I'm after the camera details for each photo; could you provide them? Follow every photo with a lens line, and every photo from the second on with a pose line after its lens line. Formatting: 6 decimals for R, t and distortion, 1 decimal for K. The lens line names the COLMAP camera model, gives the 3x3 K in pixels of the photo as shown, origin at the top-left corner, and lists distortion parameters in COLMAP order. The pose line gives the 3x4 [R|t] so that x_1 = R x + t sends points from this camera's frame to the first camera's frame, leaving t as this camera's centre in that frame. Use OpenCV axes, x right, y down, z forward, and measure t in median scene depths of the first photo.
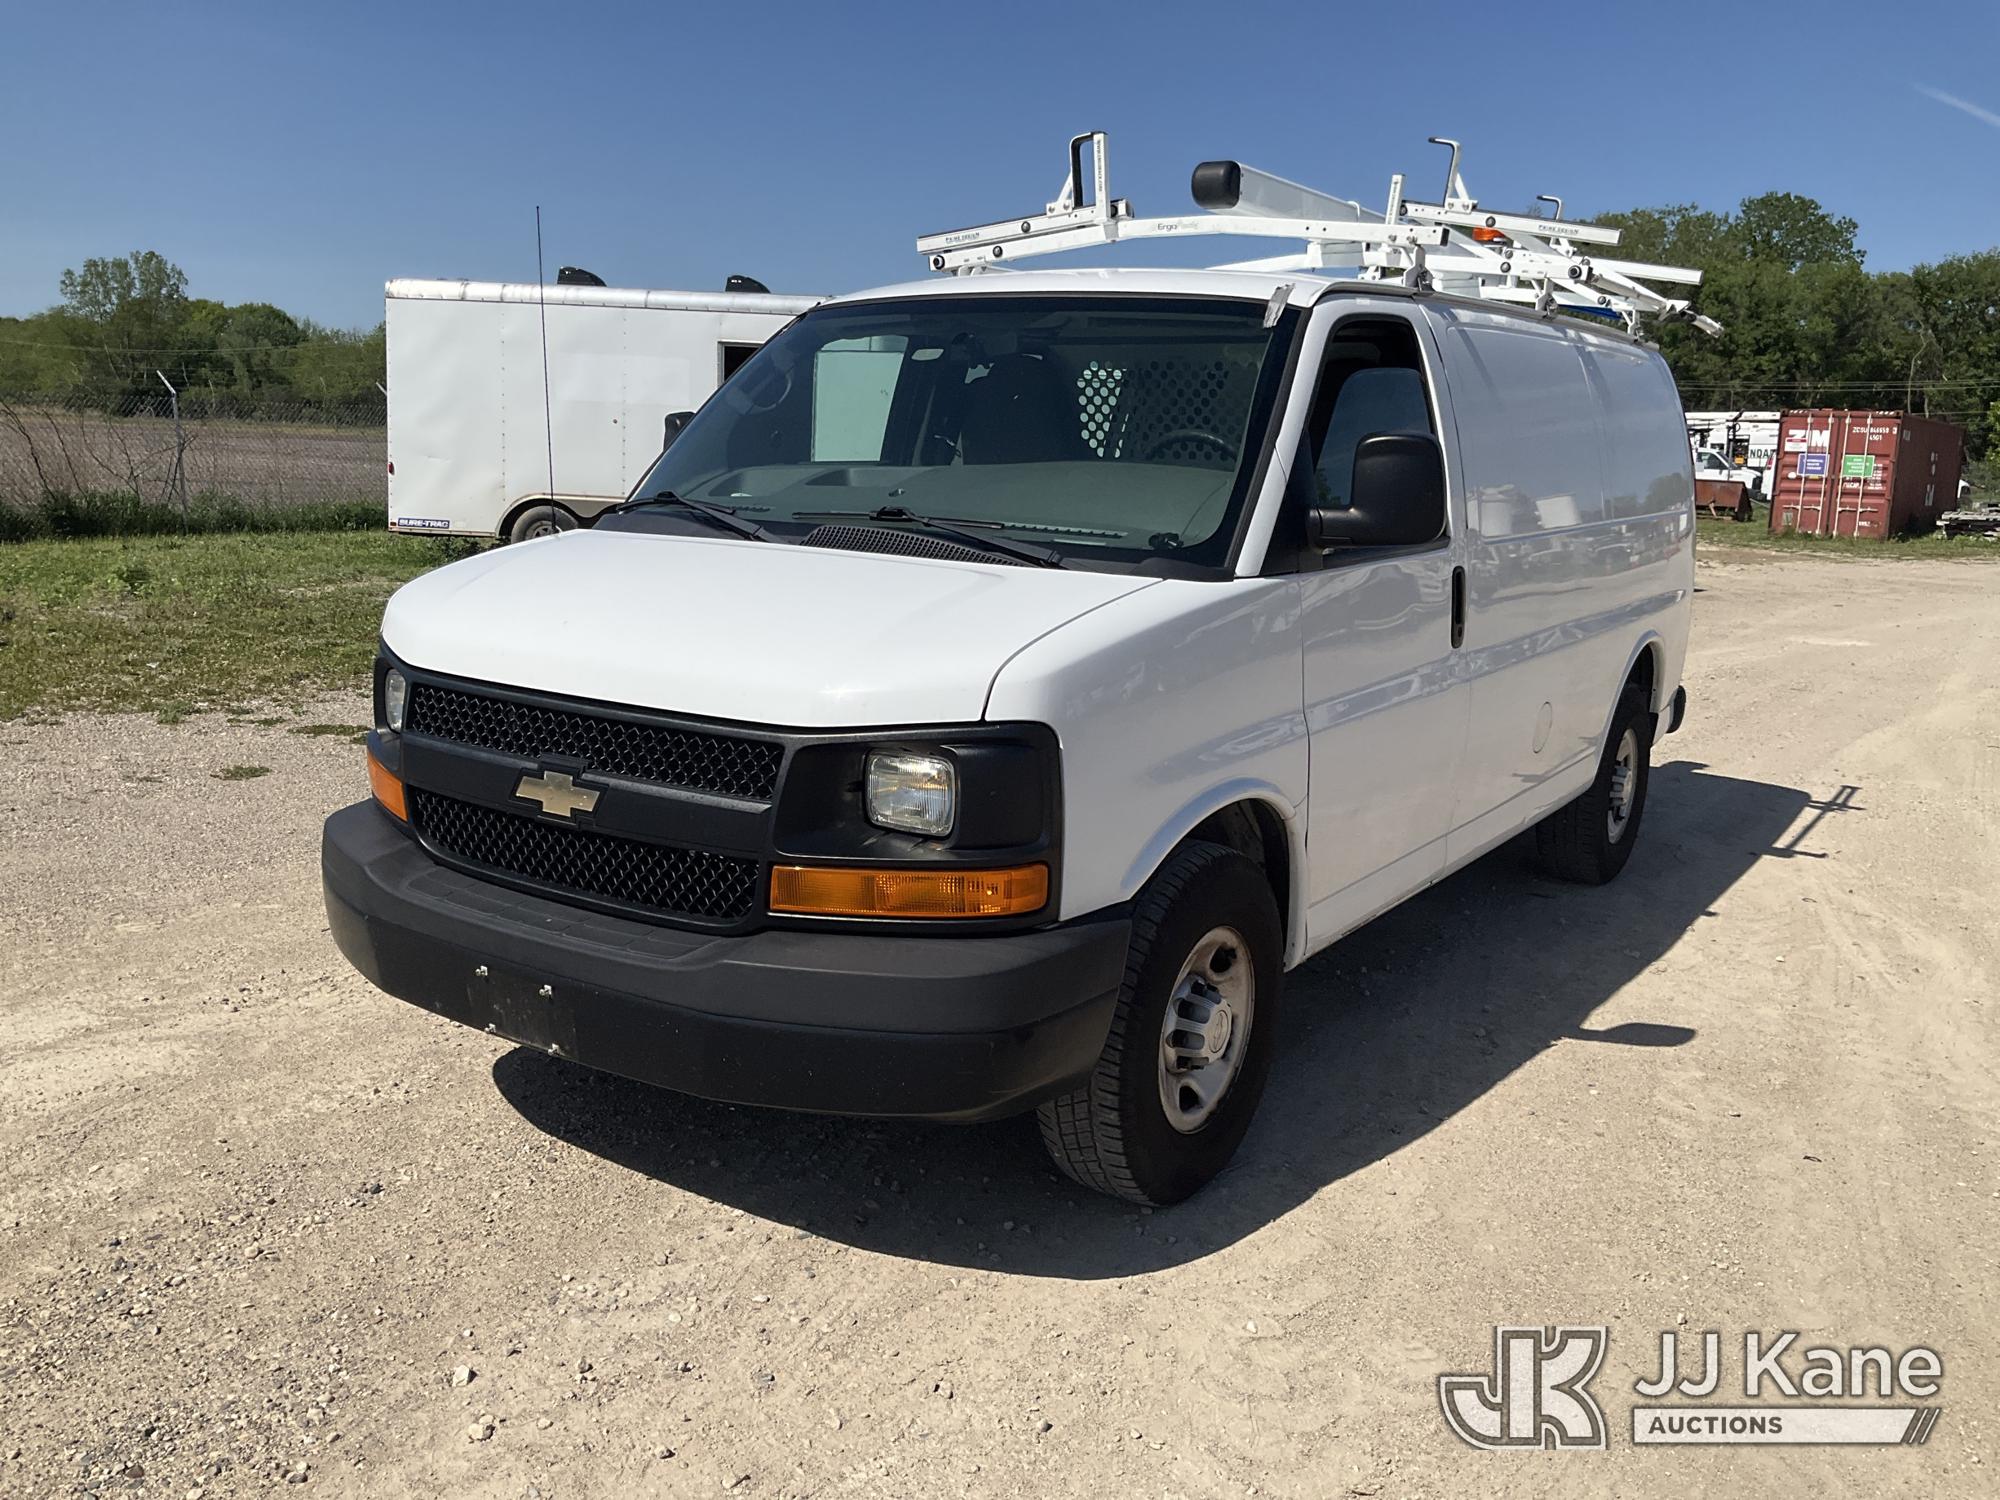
lens RADIAL K [[1691.9, 0, 1000.0], [0, 1691.9, 750.0], [0, 0, 1]] dist [0.000883, 0.000481]
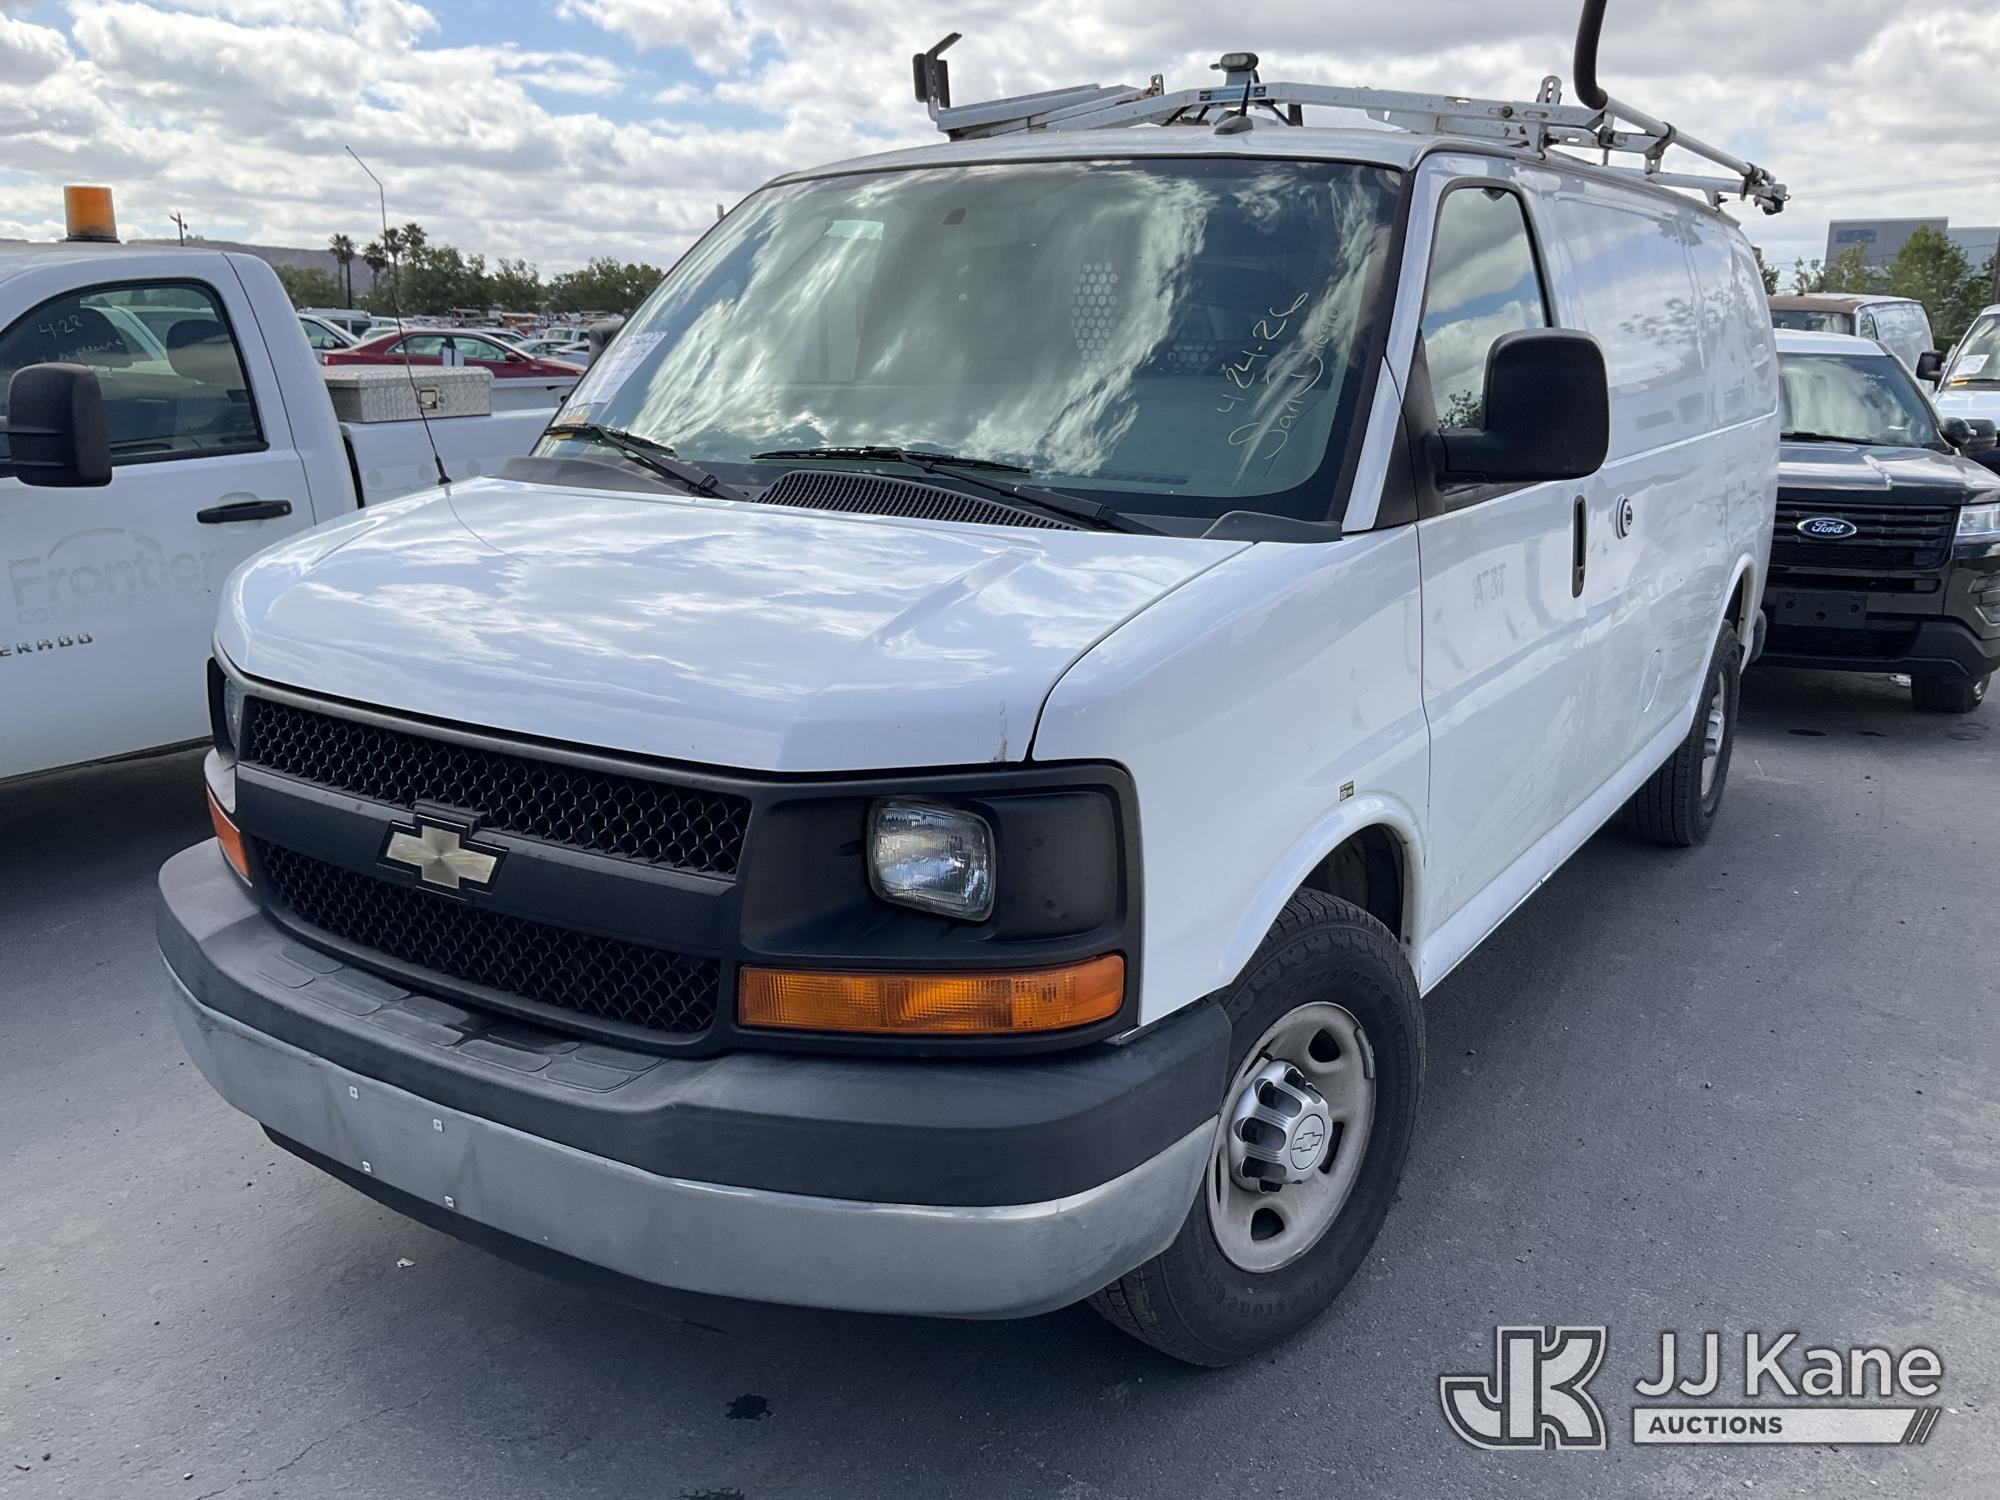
lens RADIAL K [[1606.6, 0, 1042.8], [0, 1606.6, 738.0], [0, 0, 1]] dist [0.037224, -0.001310]
pose [[0.999044, -0.022333, 0.037594, -0.028146], [0.019834, 0.997652, 0.065560, -0.067591], [-0.038970, -0.064751, 0.997140, 0.306259]]
